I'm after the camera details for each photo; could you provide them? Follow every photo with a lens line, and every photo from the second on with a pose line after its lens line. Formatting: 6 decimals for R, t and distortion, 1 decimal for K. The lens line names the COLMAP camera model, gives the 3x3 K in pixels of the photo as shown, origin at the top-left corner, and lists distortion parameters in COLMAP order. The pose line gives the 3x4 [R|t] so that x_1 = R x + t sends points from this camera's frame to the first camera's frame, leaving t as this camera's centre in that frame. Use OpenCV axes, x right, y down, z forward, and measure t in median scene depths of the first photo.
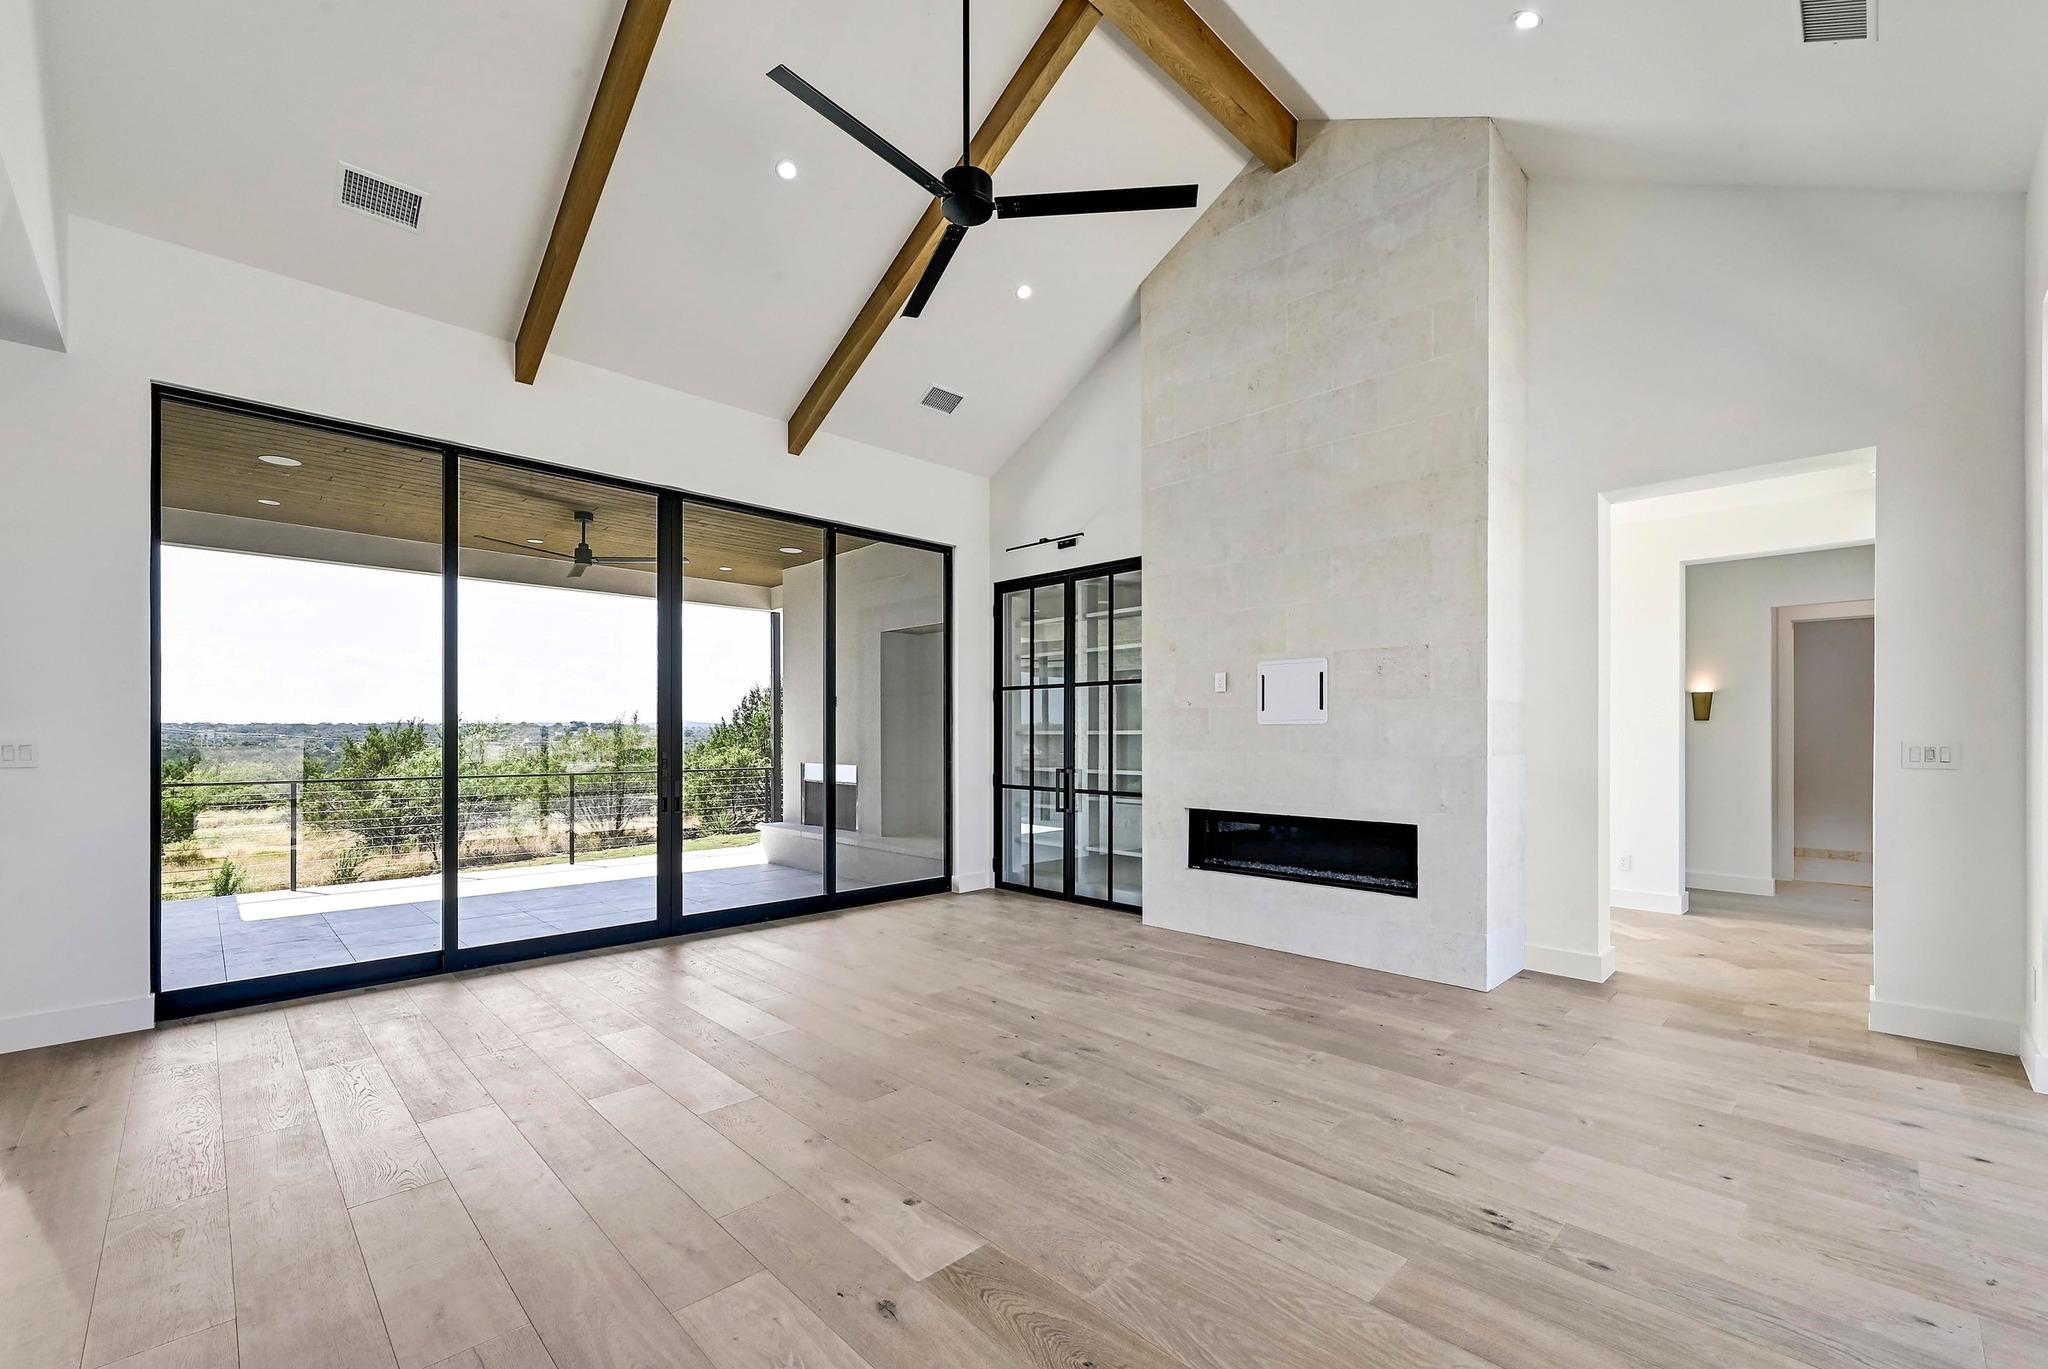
lens RADIAL K [[833.8, 0, 1038.2], [0, 833.8, 738.0], [0, 0, 1]] dist [0.002181, 0.000530]
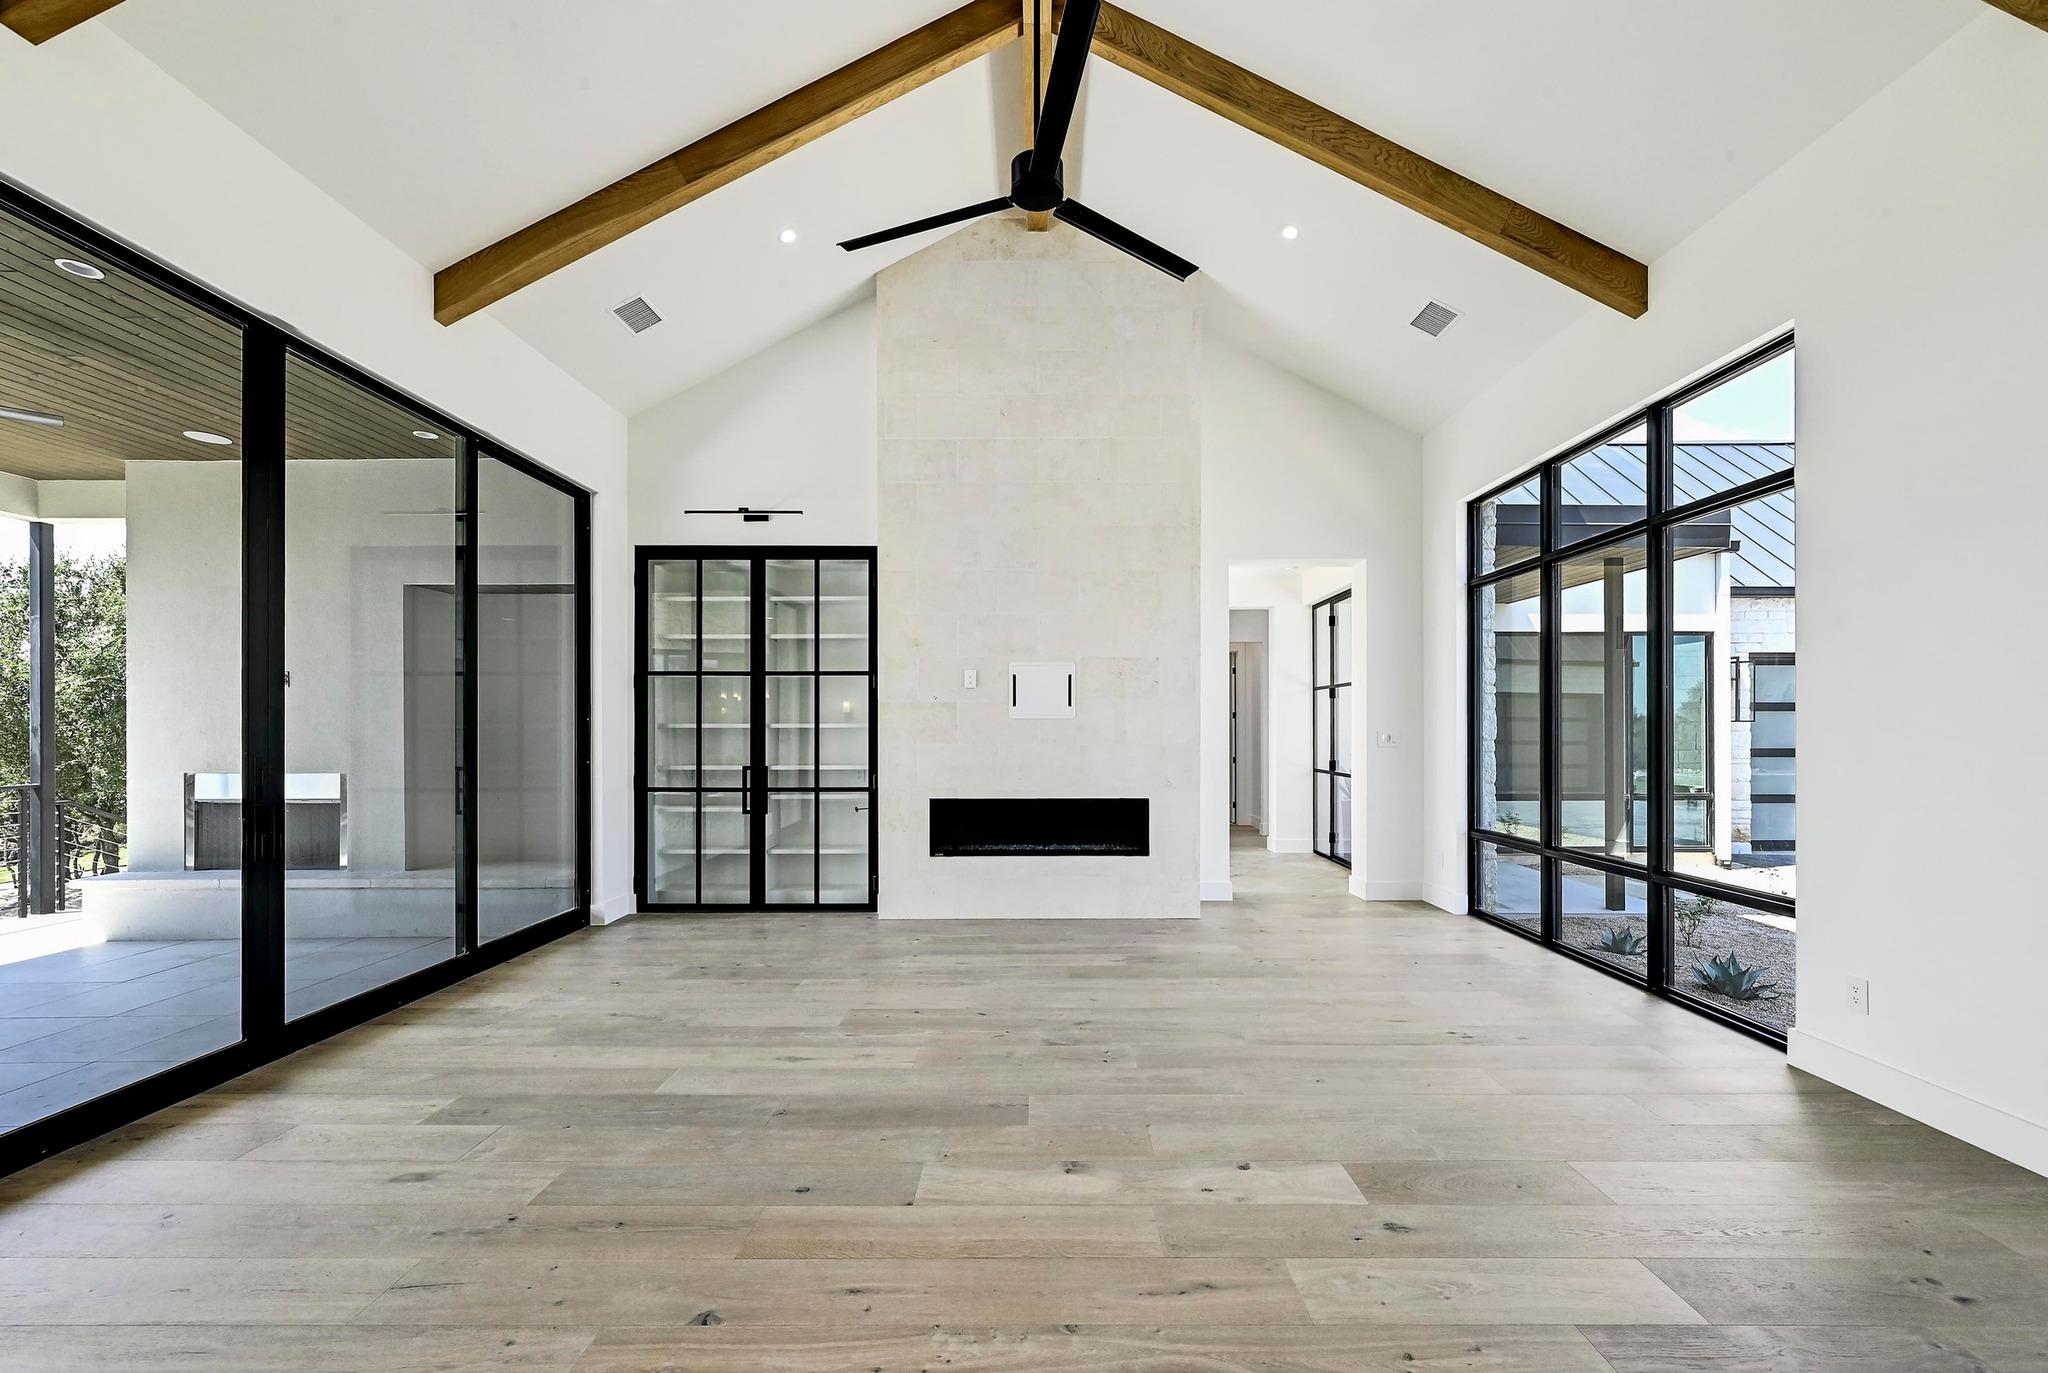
lens RADIAL K [[833.8, 0, 1031.3], [0, 833.8, 723.8], [0, 0, 1]] dist [0.002181, 0.000530]
pose [[0.713699, 0.000044, 0.700453, -0.427165], [0.003343, 0.999988, -0.003469, -0.004515], [-0.700445, 0.004818, 0.713690, 0.163292]]
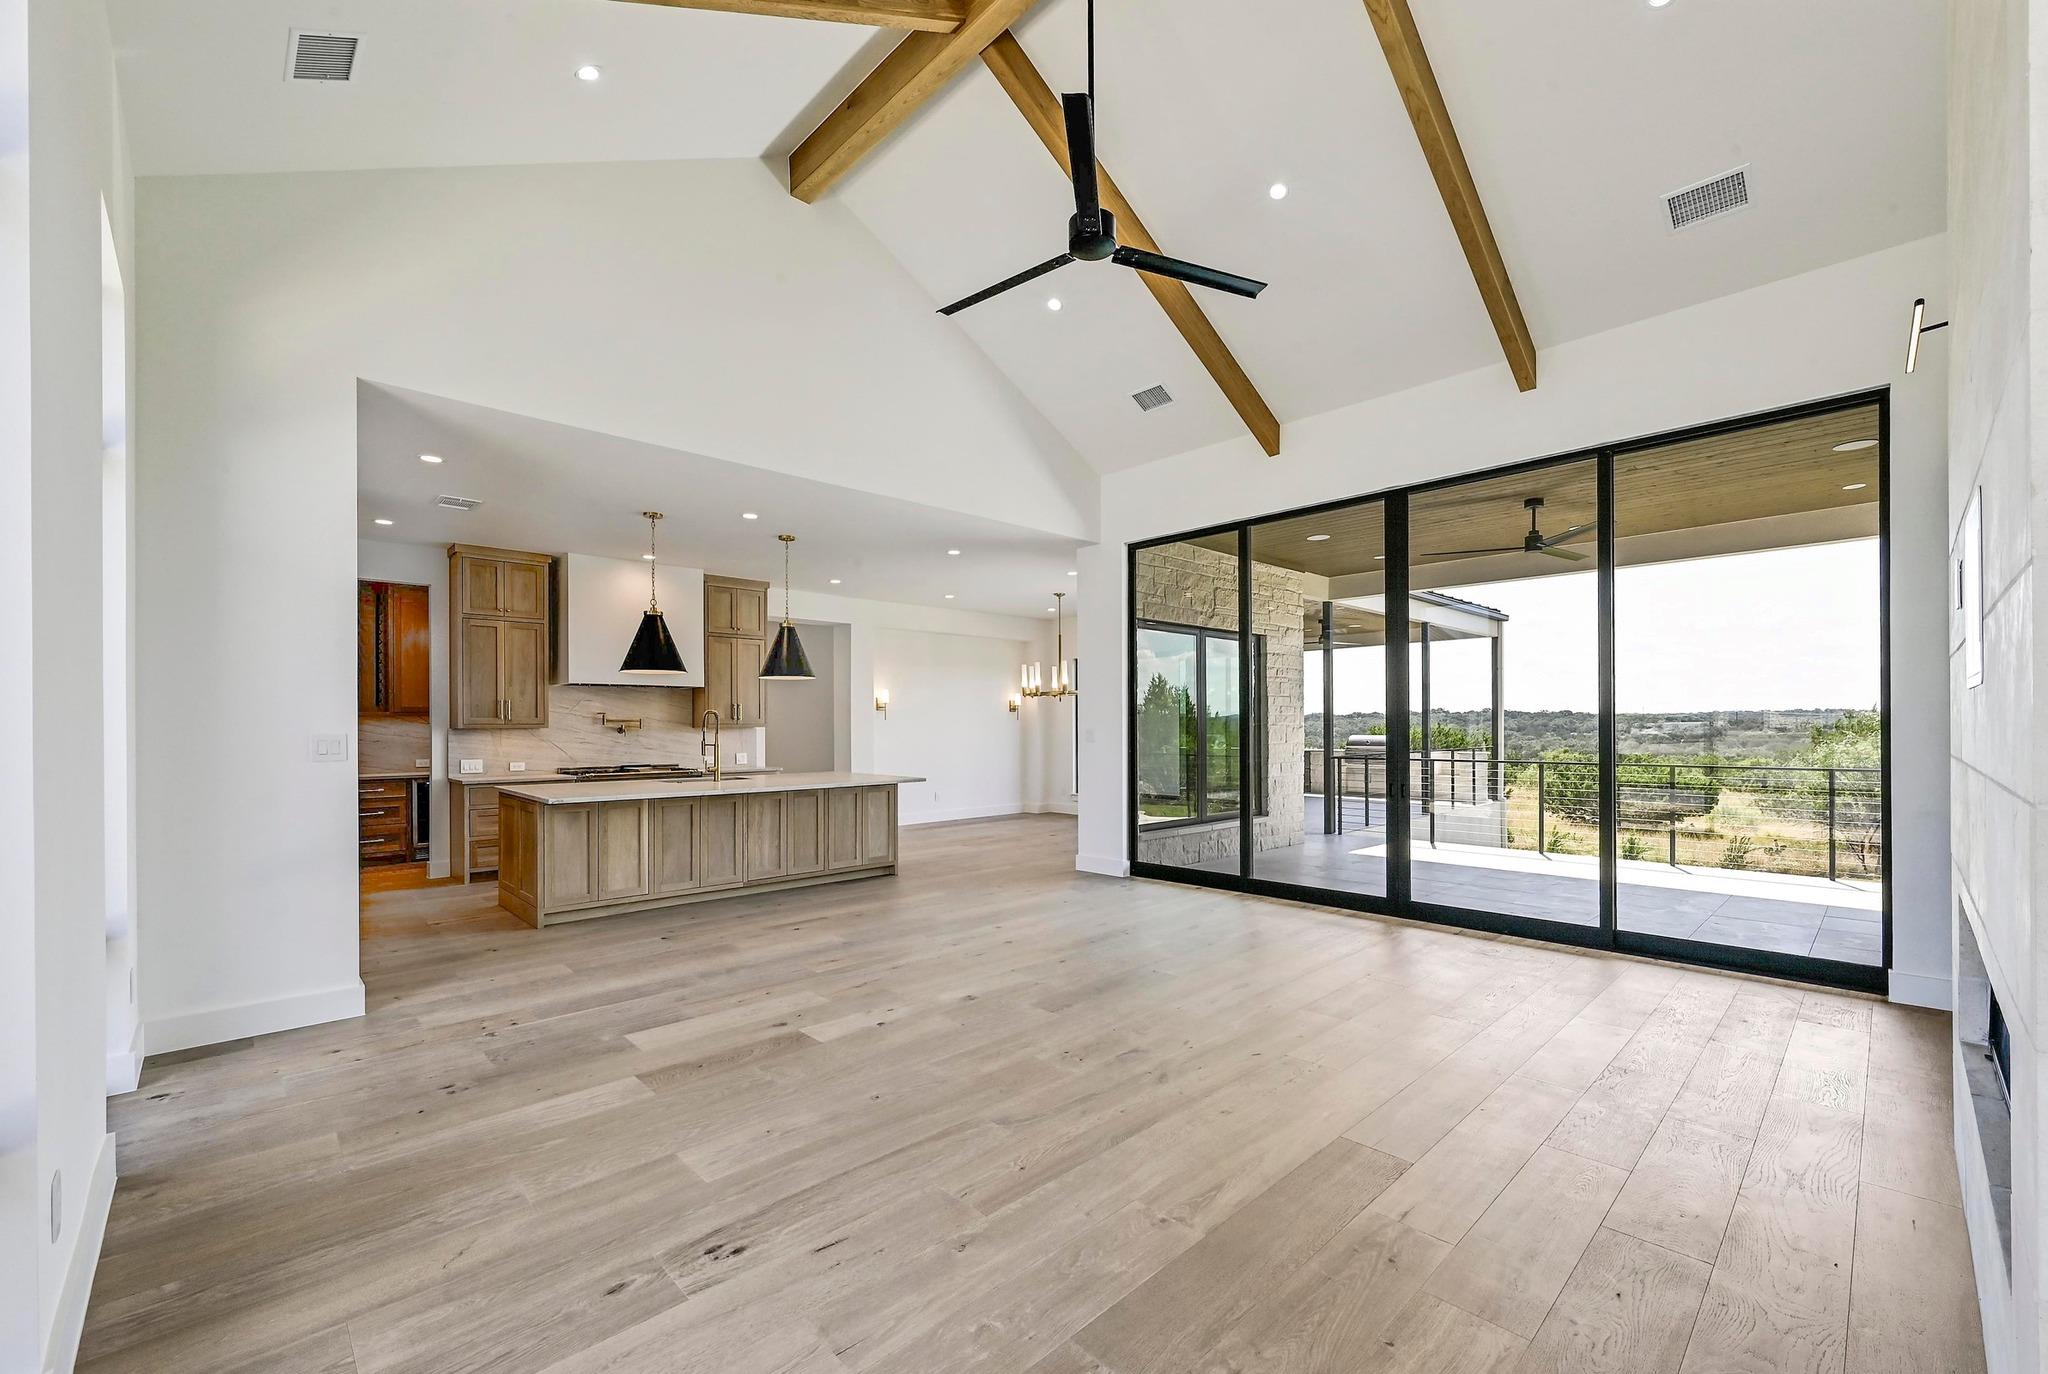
lens RADIAL K [[833.8, 0, 1033.0], [0, 833.8, 724.4], [0, 0, 1]] dist [0.002181, 0.000530]
pose [[-0.012448, -0.005110, -0.999909, 0.551042], [0.004567, 0.999976, -0.005167, 0.000285], [0.999912, -0.004631, -0.012425, 0.507671]]
